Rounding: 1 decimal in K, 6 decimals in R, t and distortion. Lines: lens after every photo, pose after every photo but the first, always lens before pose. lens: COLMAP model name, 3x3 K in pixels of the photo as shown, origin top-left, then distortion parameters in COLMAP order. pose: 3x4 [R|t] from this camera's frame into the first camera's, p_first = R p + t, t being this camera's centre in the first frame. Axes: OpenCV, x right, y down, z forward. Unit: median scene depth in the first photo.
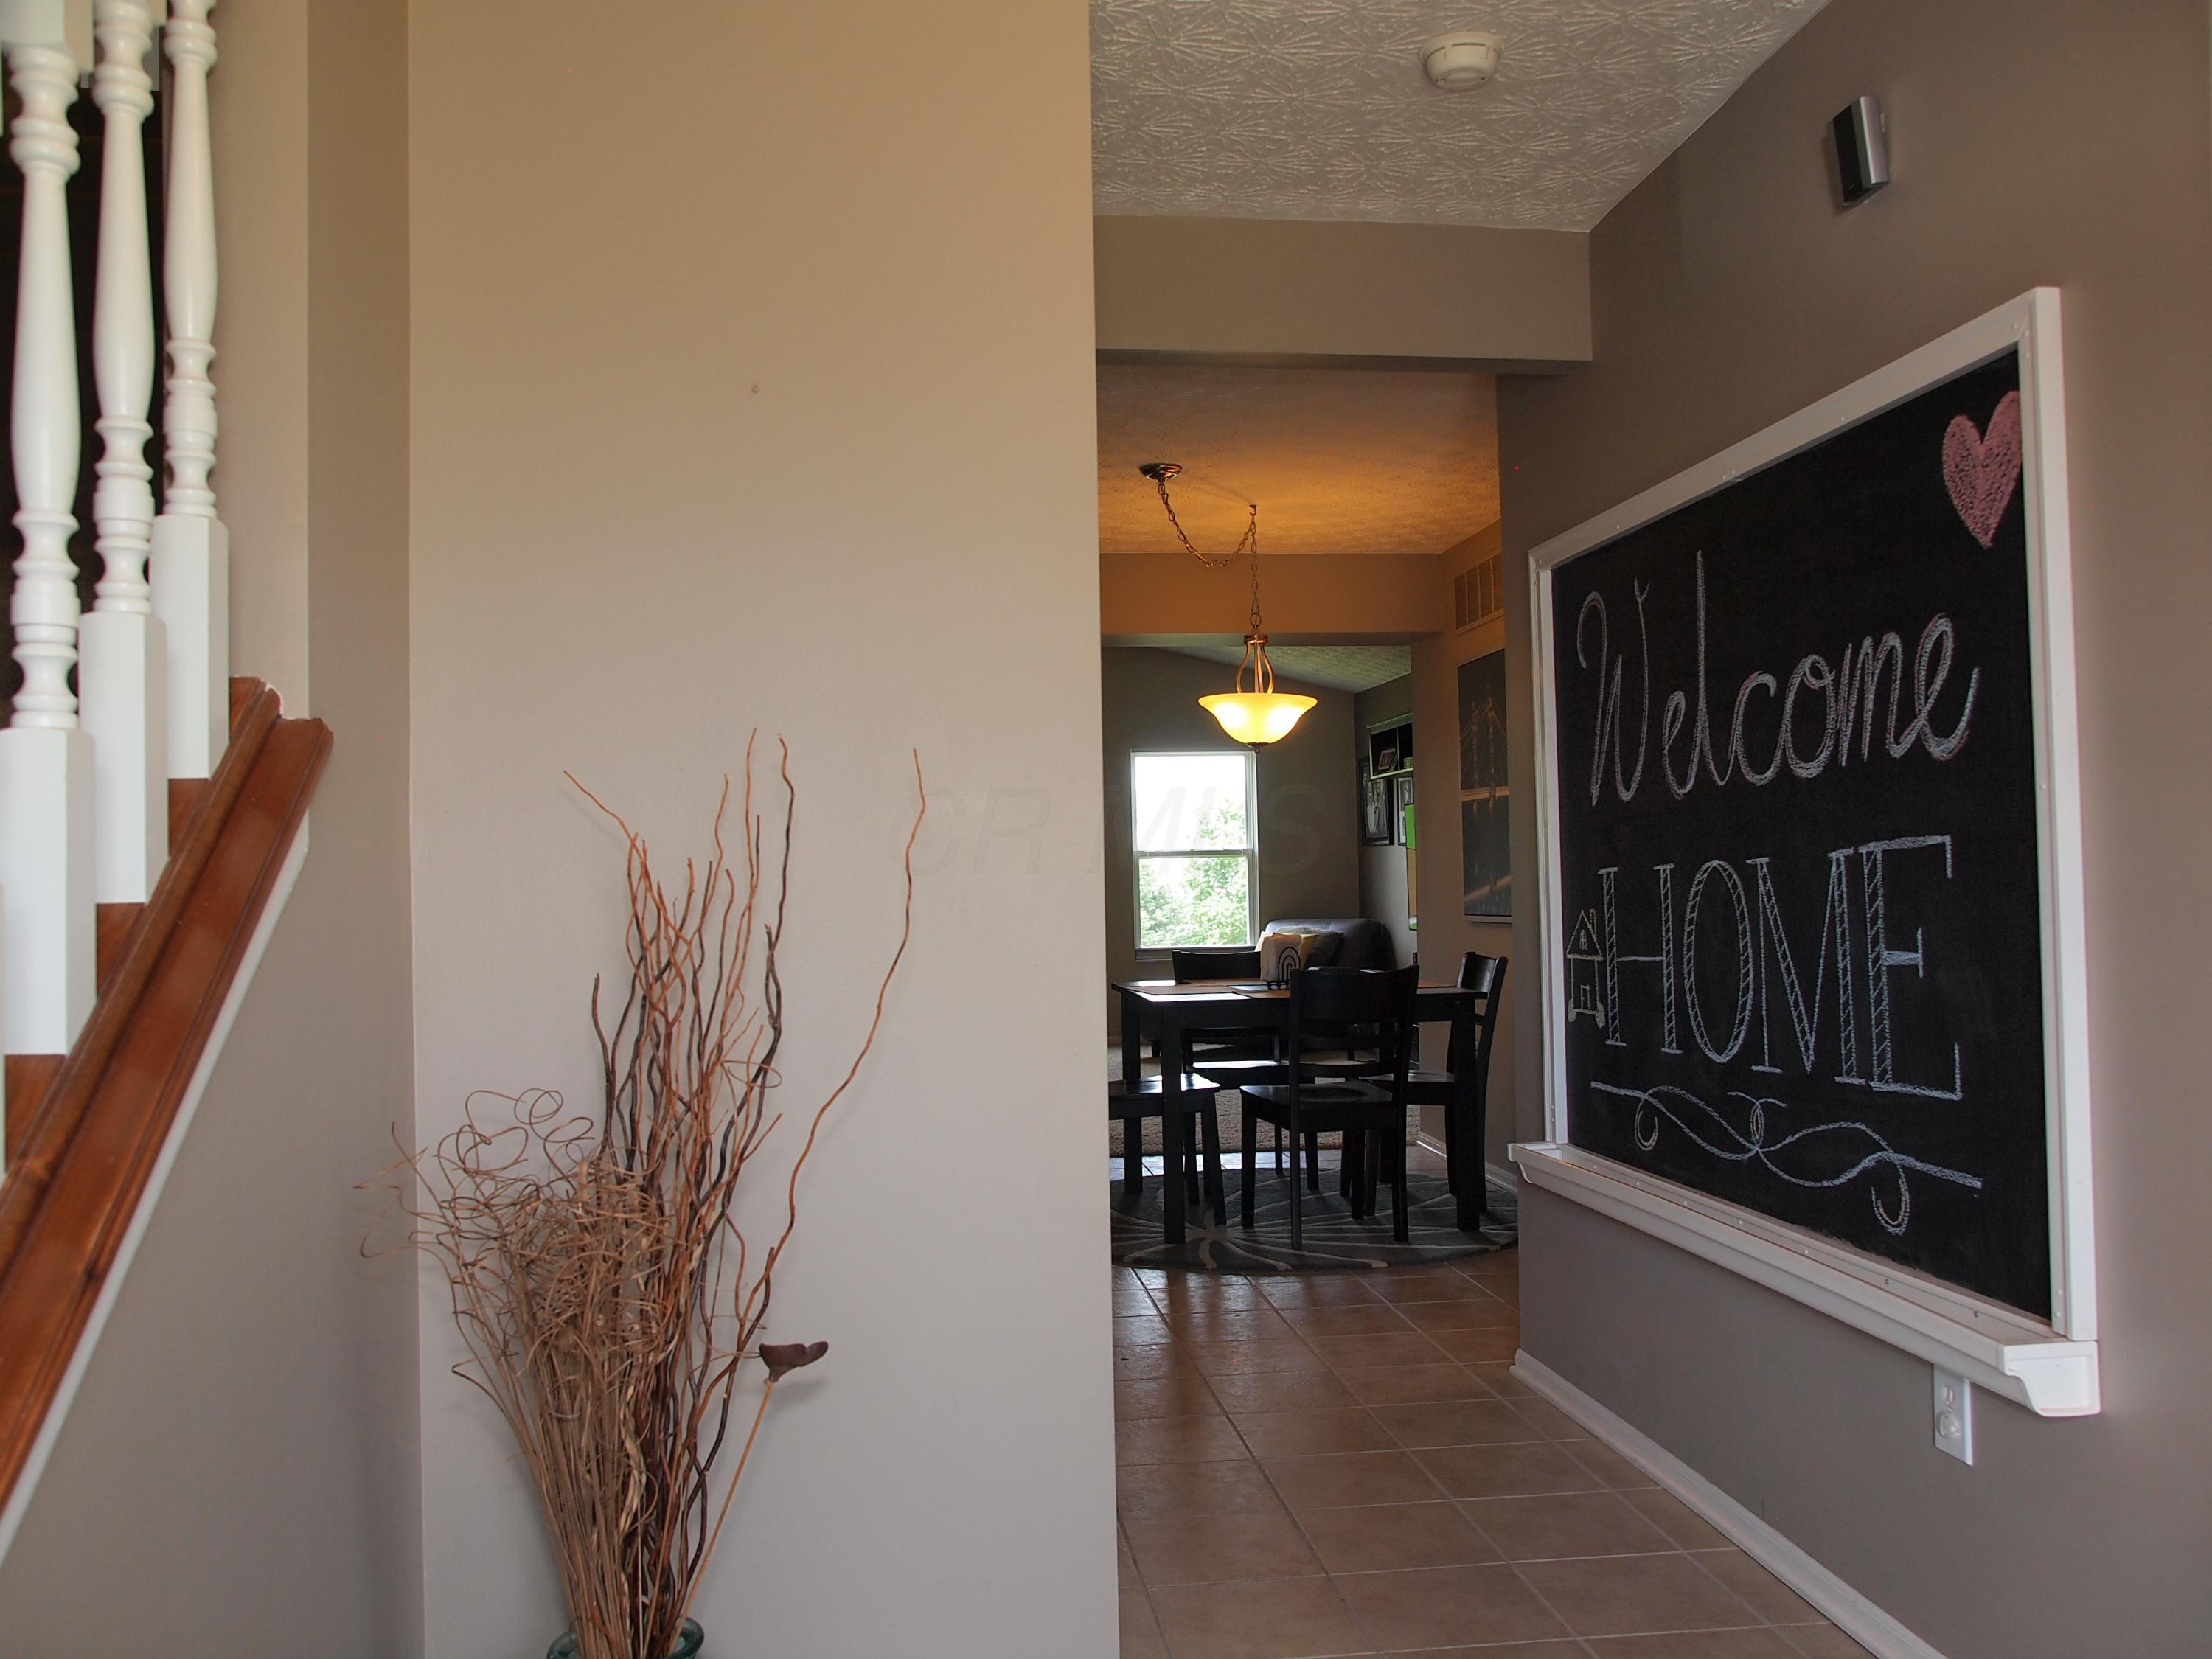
lens RADIAL K [[1830.8, 0, 1094.7], [0, 1830.8, 833.1], [0, 0, 1]] dist [-0.103925, 0.124754]
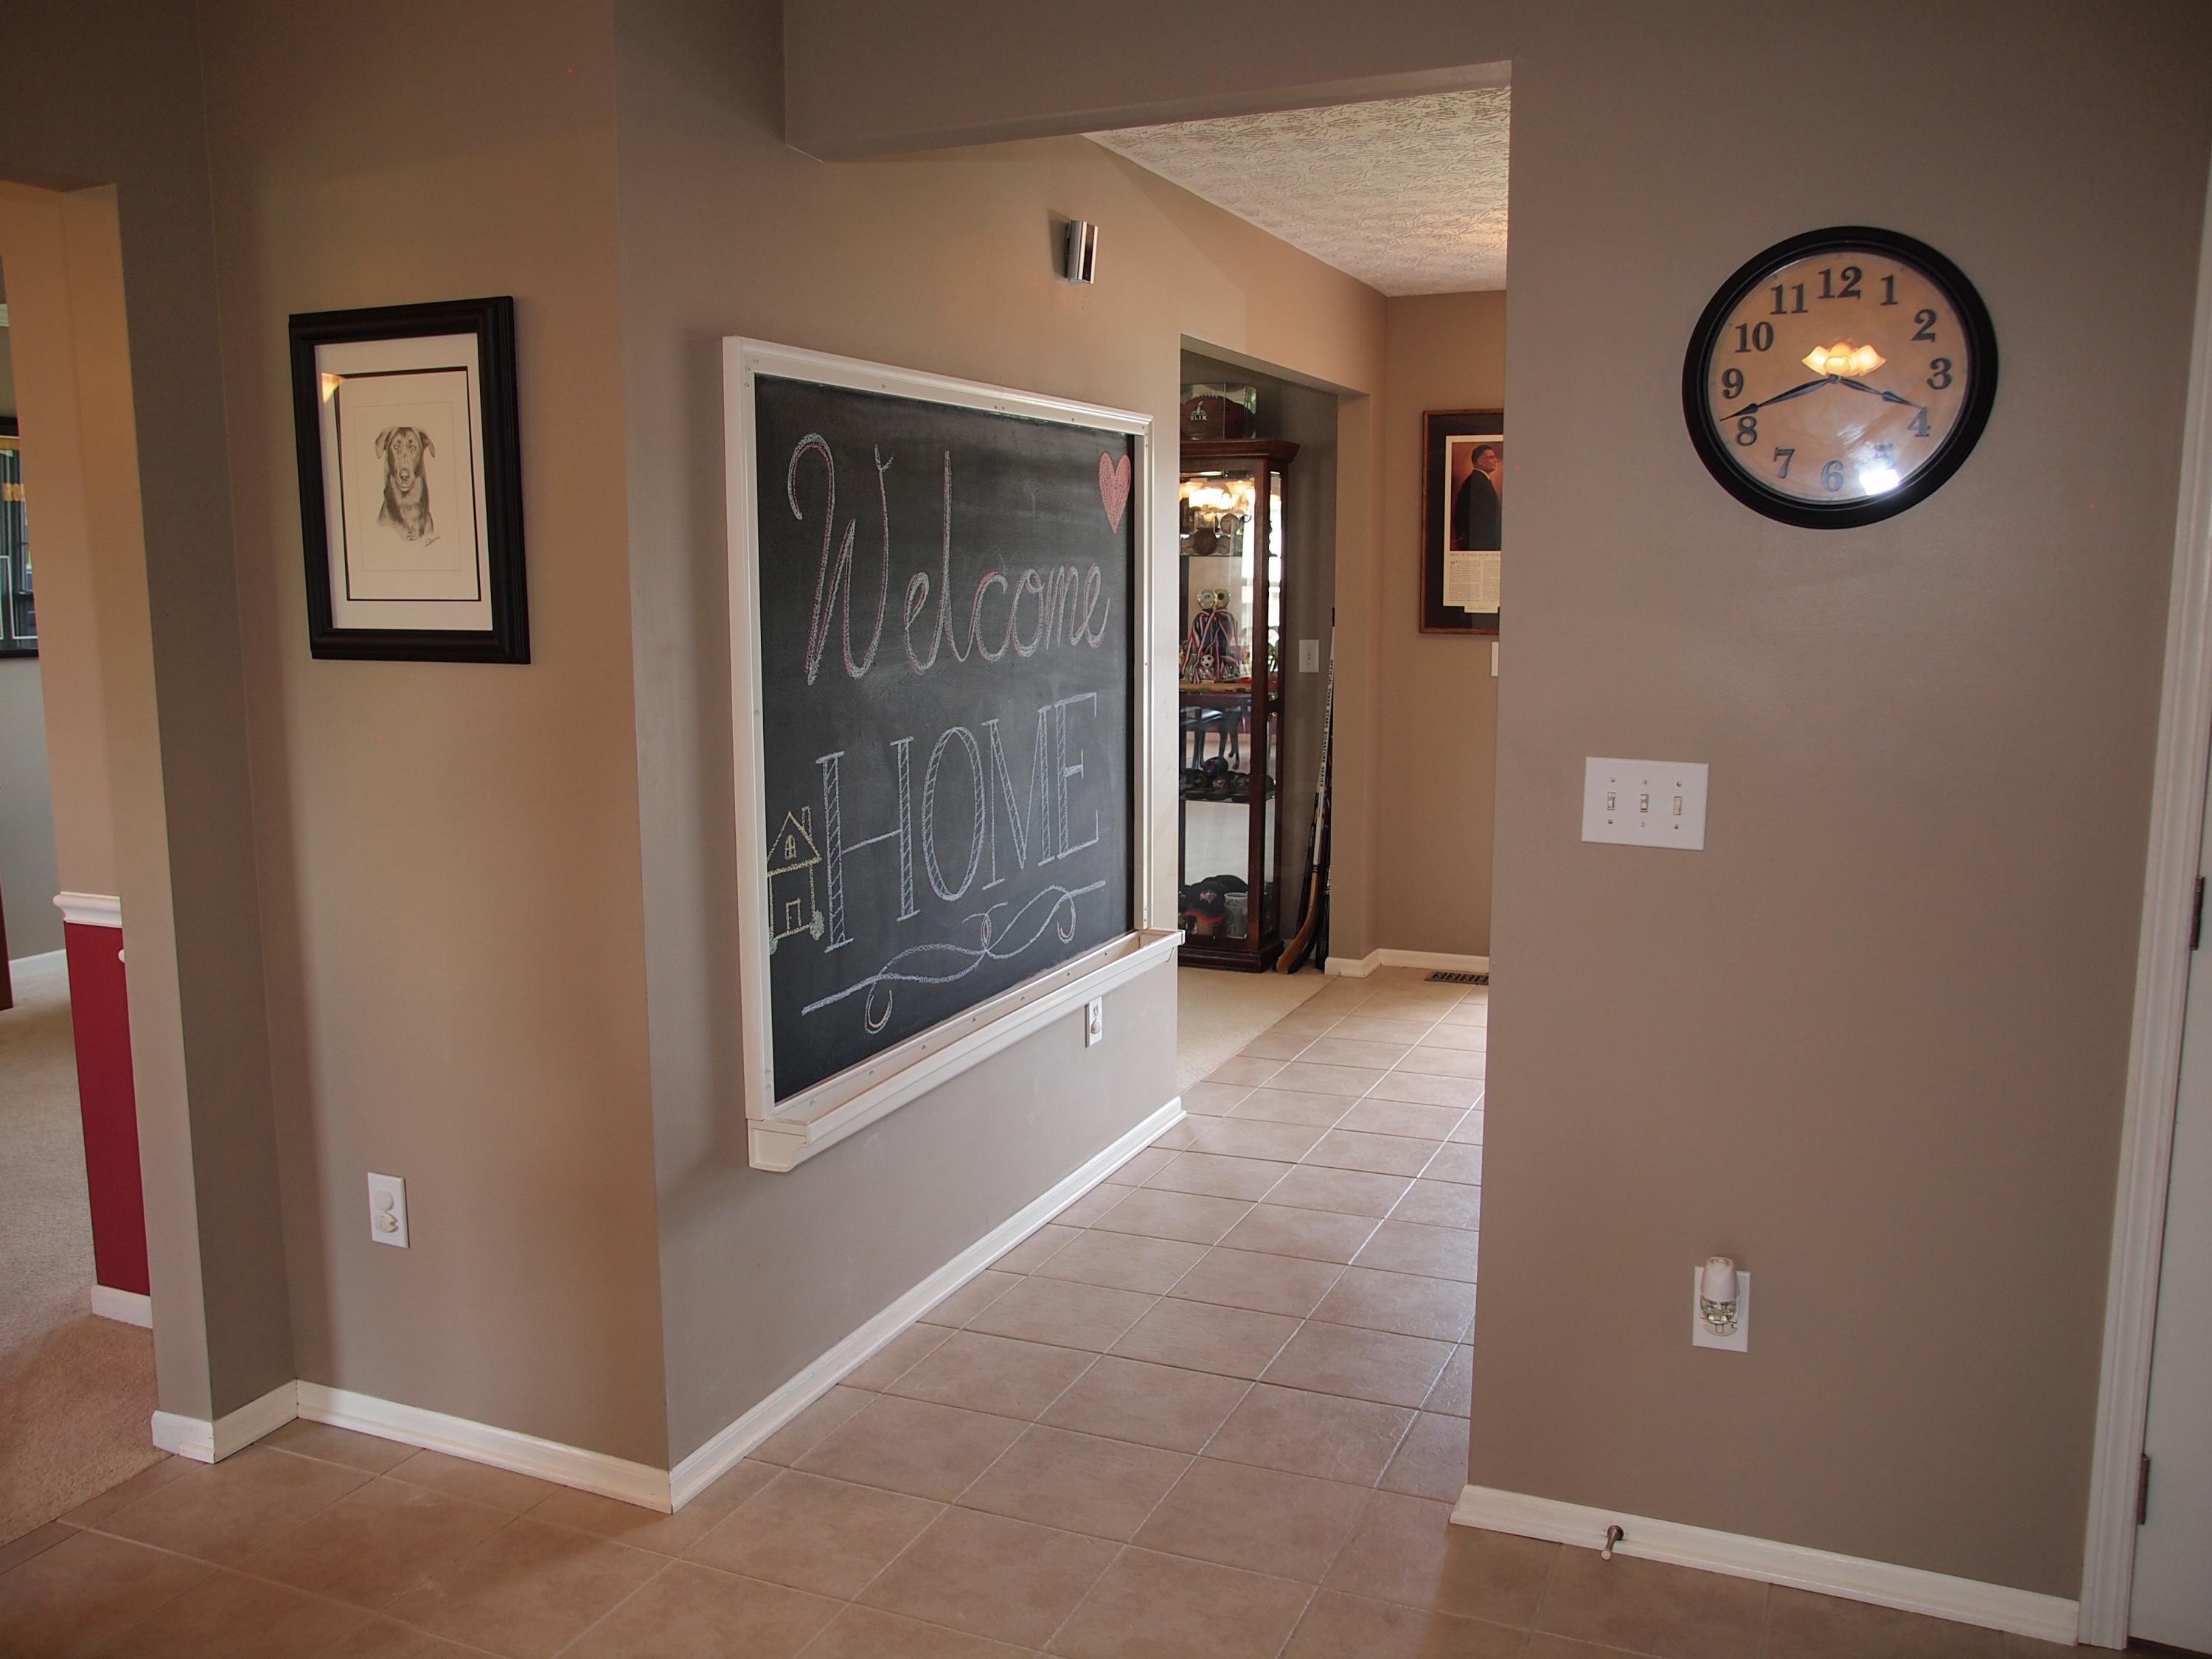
lens RADIAL K [[1830.8, 0, 1094.7], [0, 1830.8, 833.1], [0, 0, 1]] dist [-0.103925, 0.124754]
pose [[-0.866164, -0.050861, 0.497164, -0.305701], [0.006845, 0.993507, 0.113562, -0.047798], [-0.499712, 0.101766, -0.860193, 1.893828]]
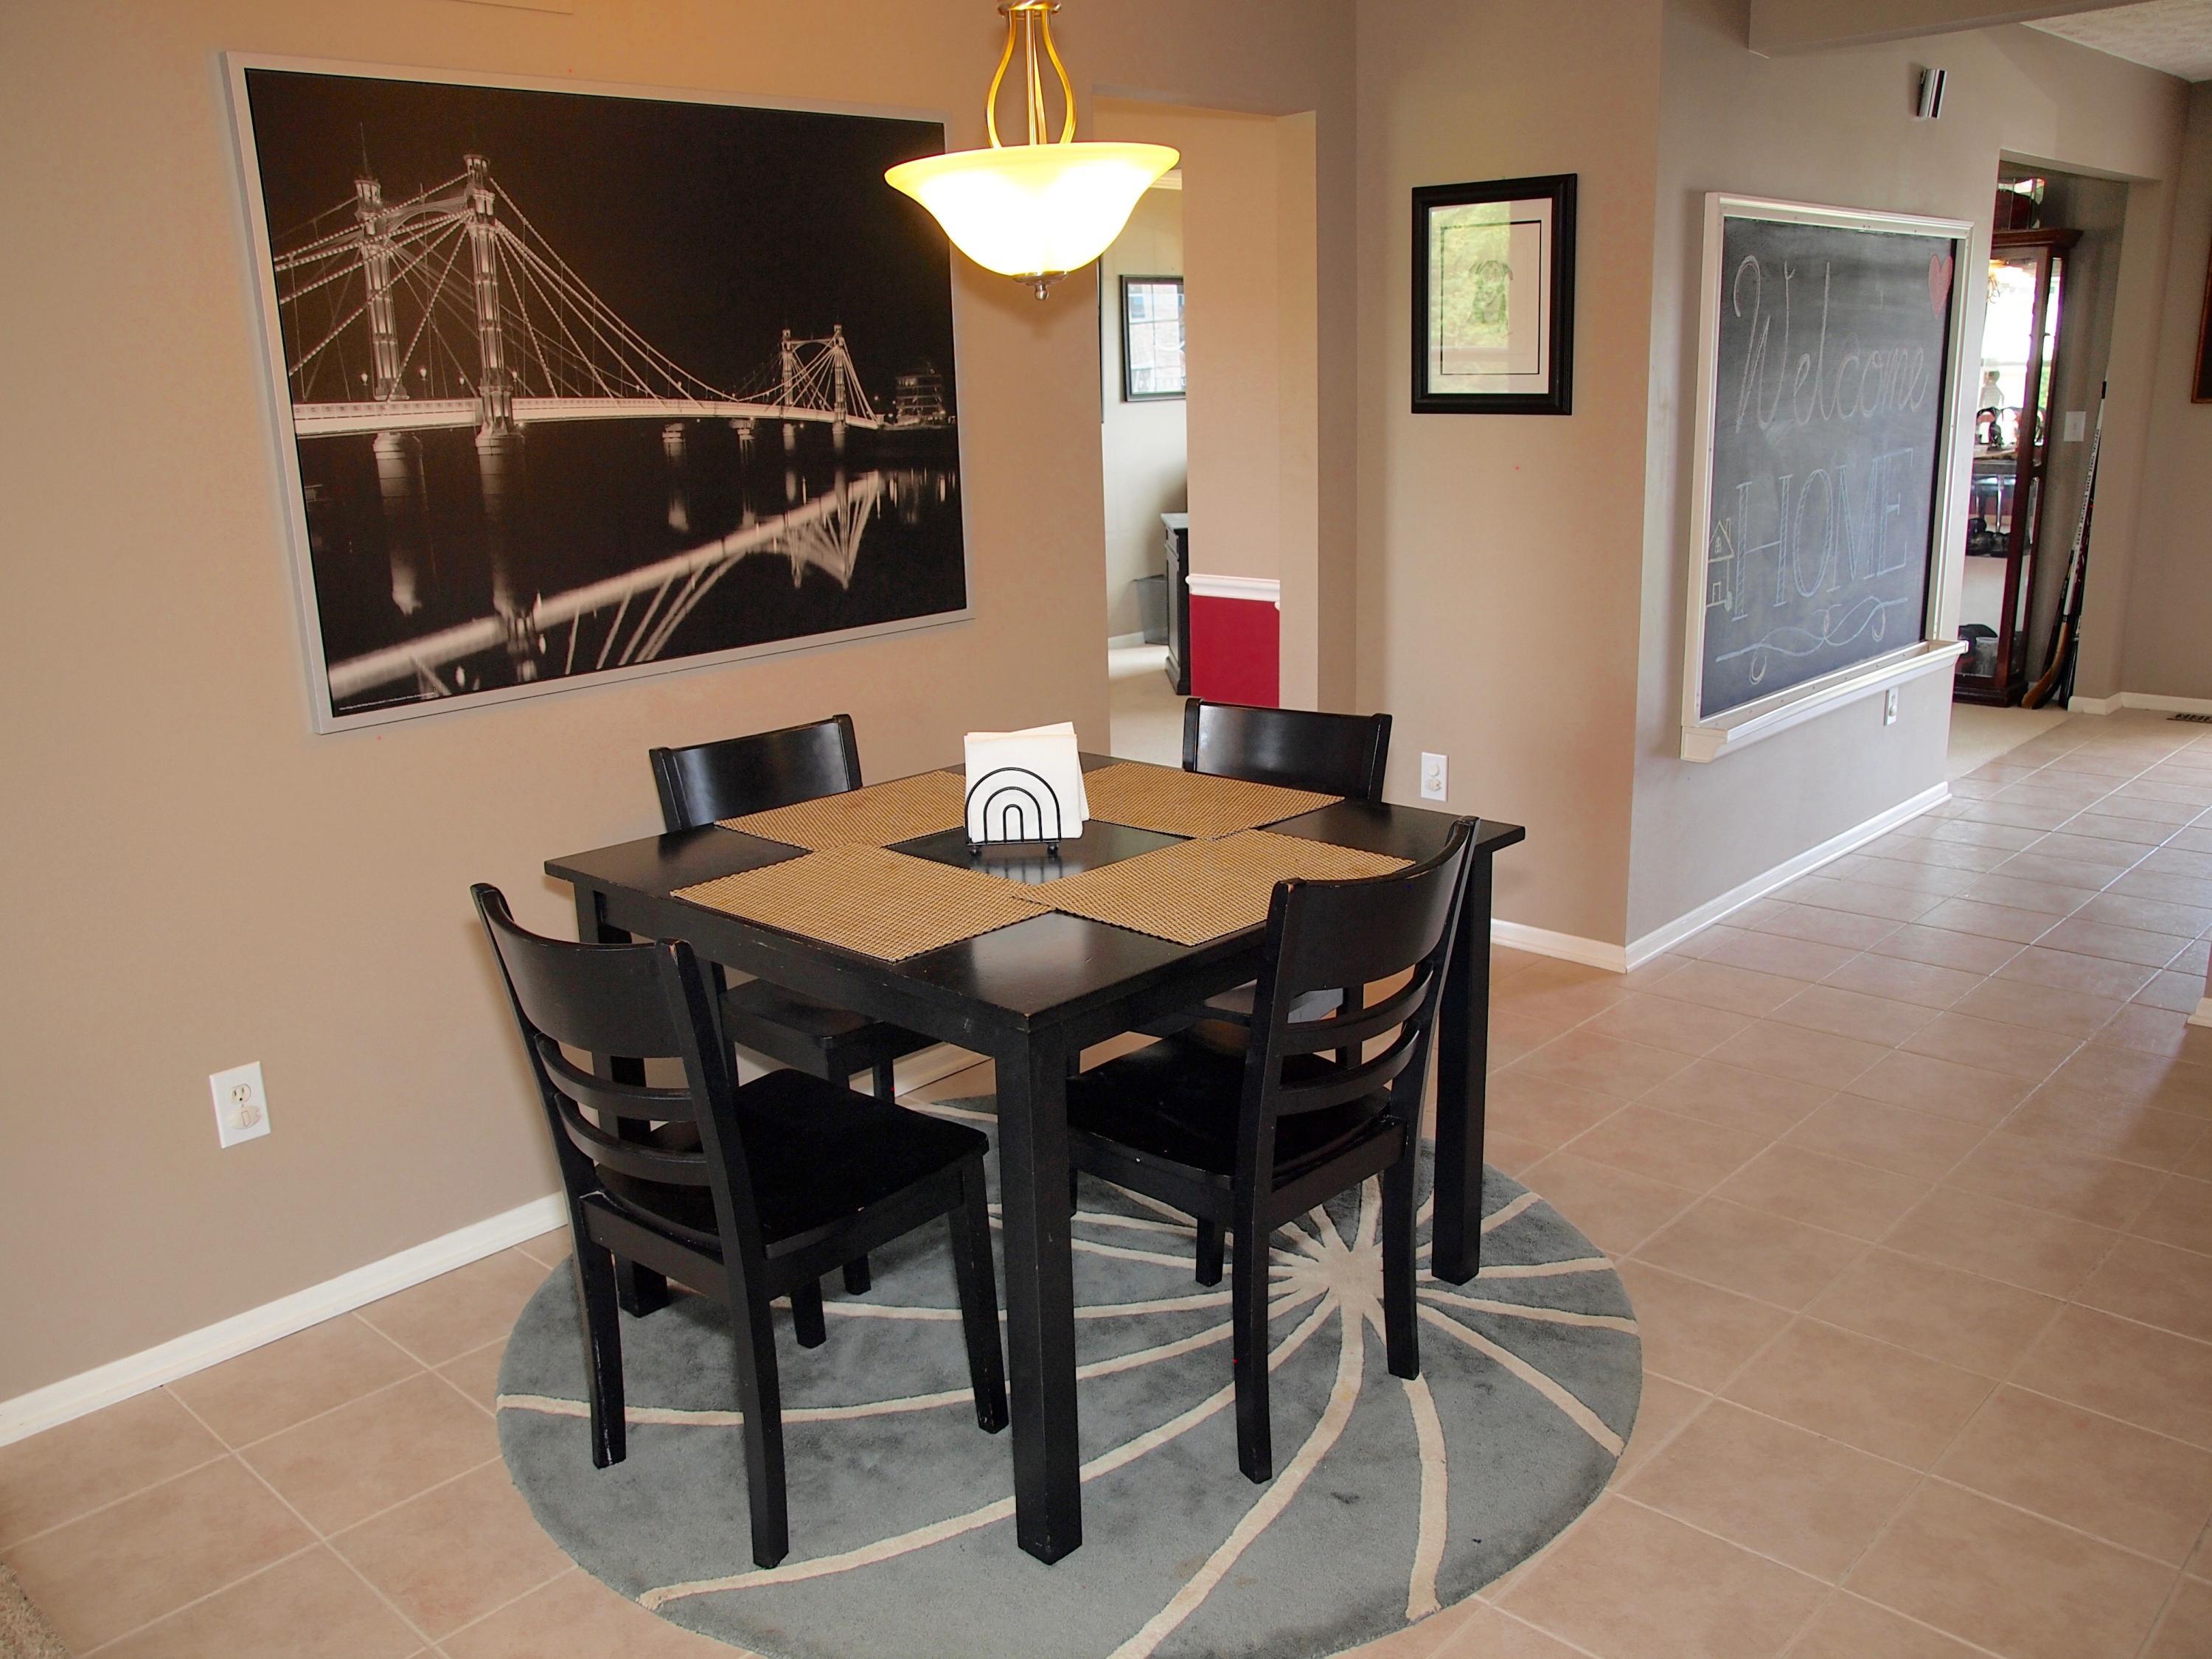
lens RADIAL K [[1830.8, 0, 1094.7], [0, 1830.8, 833.1], [0, 0, 1]] dist [-0.103925, 0.124754]
pose [[-0.643207, -0.156073, 0.749617, -0.459369], [0.019837, 0.975281, 0.220078, -0.032210], [-0.765435, 0.156426, -0.624211, 2.419213]]
